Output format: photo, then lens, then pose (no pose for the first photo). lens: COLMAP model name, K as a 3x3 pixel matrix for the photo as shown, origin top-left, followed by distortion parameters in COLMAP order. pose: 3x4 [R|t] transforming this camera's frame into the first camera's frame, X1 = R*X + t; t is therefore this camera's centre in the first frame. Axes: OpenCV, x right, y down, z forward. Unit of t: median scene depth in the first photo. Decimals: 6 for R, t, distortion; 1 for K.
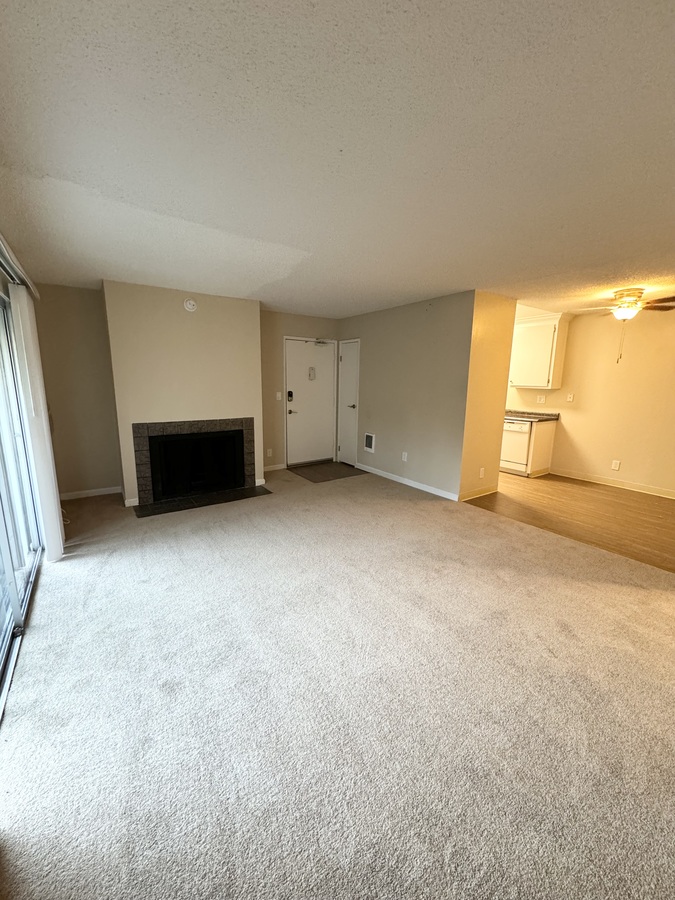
lens RADIAL K [[360.1, 0, 337.9], [0, 360.1, 450.0], [0, 0, 1]] dist [-0.000741, 0.000211]
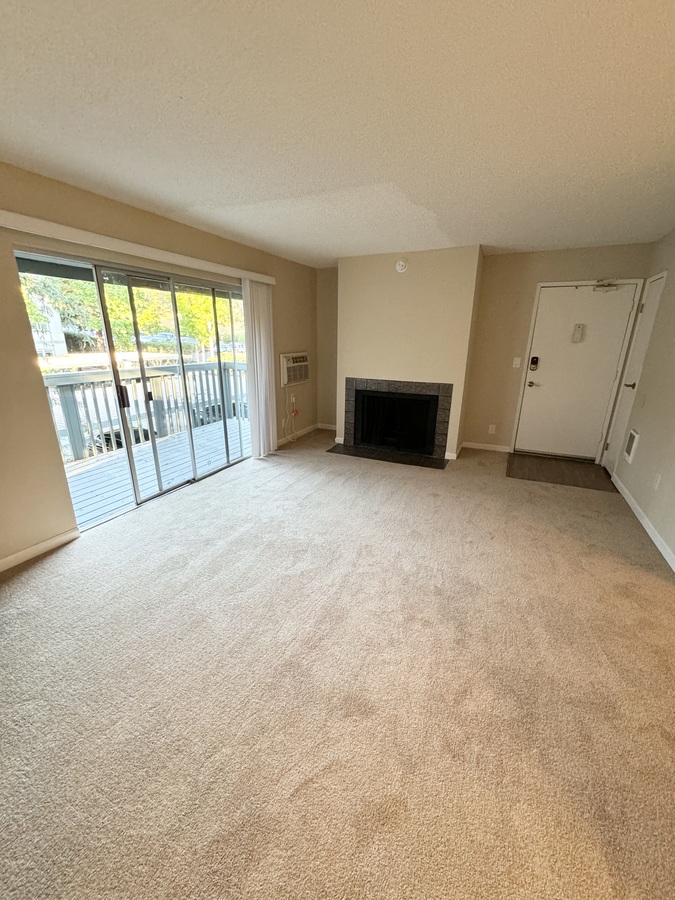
lens RADIAL K [[360.1, 0, 337.1], [0, 360.1, 448.0], [0, 0, 1]] dist [-0.000741, 0.000211]
pose [[0.498577, 0.248801, -0.830373, 0.454955], [-0.172843, 0.967223, 0.186025, -0.058597], [0.849439, 0.050777, 0.525238, 0.319368]]
